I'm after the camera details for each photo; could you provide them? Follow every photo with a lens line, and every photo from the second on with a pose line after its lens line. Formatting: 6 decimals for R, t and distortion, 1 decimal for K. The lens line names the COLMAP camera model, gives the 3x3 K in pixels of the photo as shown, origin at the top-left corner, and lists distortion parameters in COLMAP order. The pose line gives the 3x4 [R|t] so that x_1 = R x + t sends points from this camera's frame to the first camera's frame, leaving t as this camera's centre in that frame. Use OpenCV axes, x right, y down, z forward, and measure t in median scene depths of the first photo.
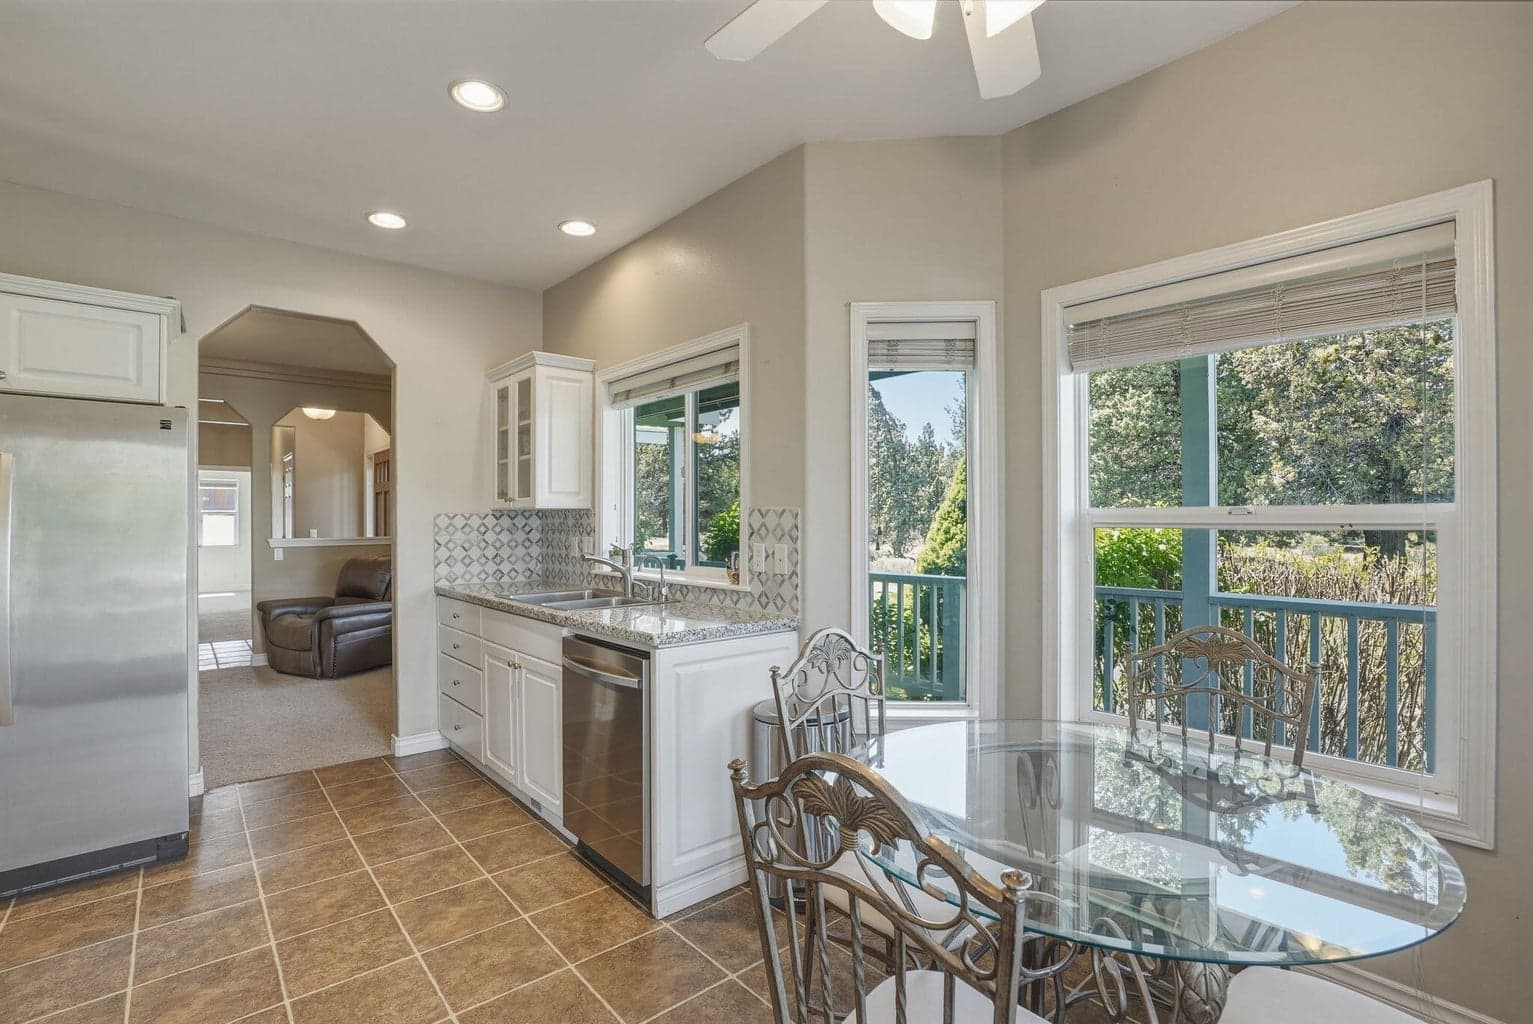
lens RADIAL K [[697.8, 0, 770.3], [0, 697.8, 523.7], [0, 0, 1]] dist [-0.051619, 0.000311]
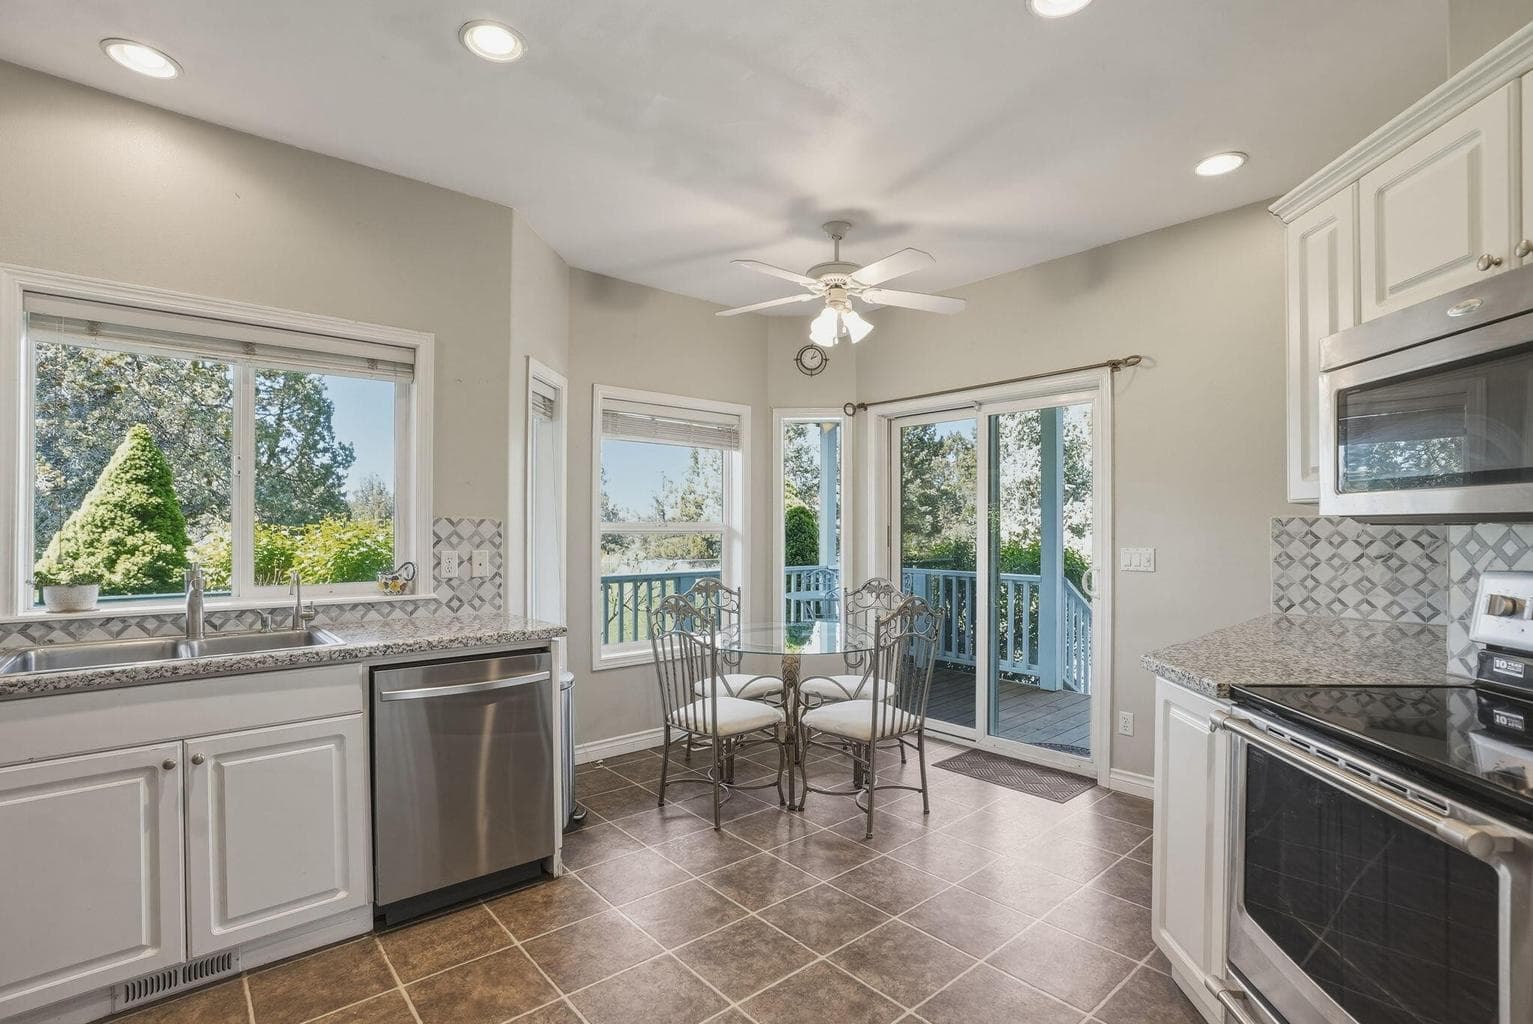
lens RADIAL K [[697.8, 0, 770.3], [0, 697.8, 523.7], [0, 0, 1]] dist [-0.051619, 0.000311]
pose [[0.002614, 0.011867, 0.999926, -1.077237], [0.002475, 0.999926, -0.011873, 0.001517], [-0.999994, 0.002505, 0.002584, 0.527590]]
